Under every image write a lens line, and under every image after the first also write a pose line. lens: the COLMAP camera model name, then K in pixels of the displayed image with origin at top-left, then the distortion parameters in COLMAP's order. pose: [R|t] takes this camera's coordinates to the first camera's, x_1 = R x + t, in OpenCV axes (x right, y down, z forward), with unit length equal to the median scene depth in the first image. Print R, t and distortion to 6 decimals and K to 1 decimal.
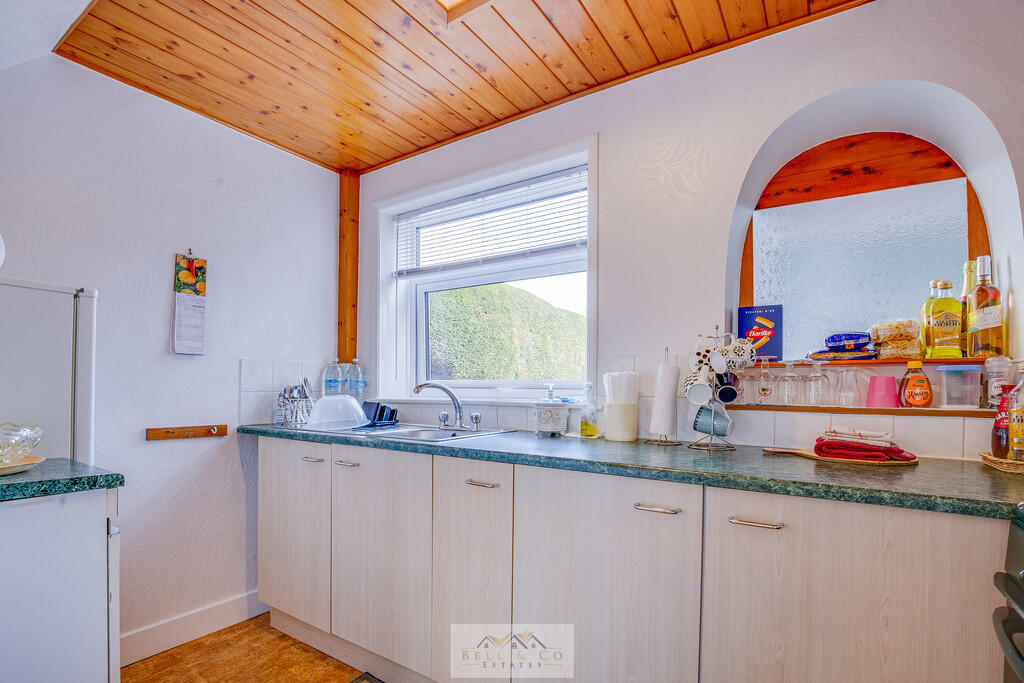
lens RADIAL K [[481.2, 0, 511.8], [0, 481.2, 374.1], [0, 0, 1]] dist [-0.000065, -0.000273]
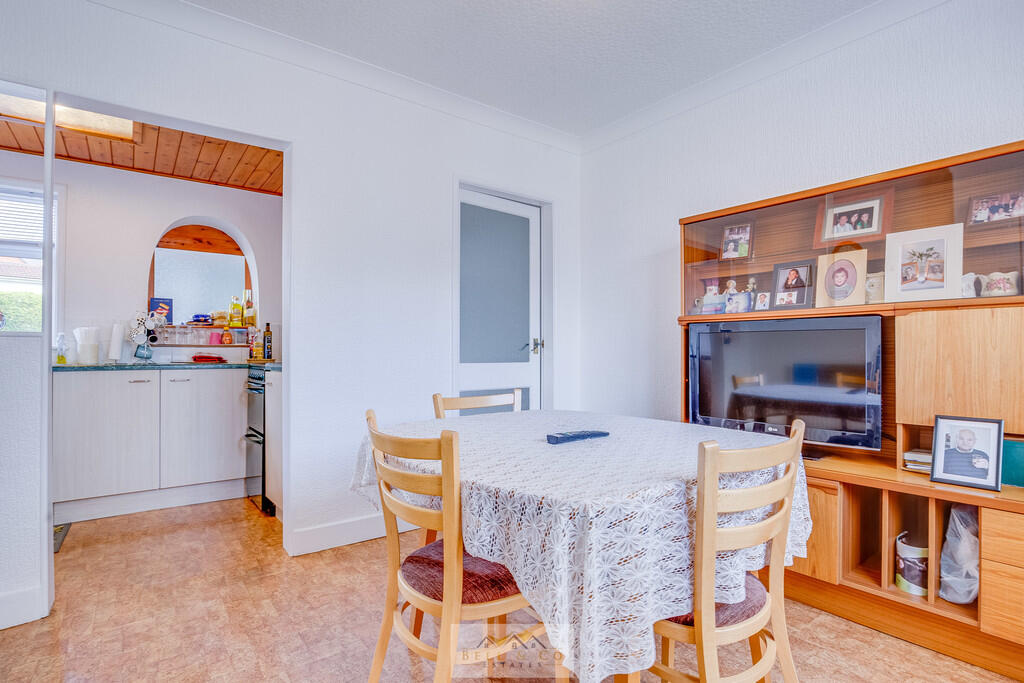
lens RADIAL K [[509.6, 0, 512.0], [0, 509.6, 341.5], [0, 0, 1]] dist [-0.000472, -0.000441]
pose [[0.340926, 0.008502, 0.940052, -1.139945], [-0.012620, 0.999910, -0.004467, 0.040835], [-0.940005, -0.010340, 0.341003, -1.294719]]
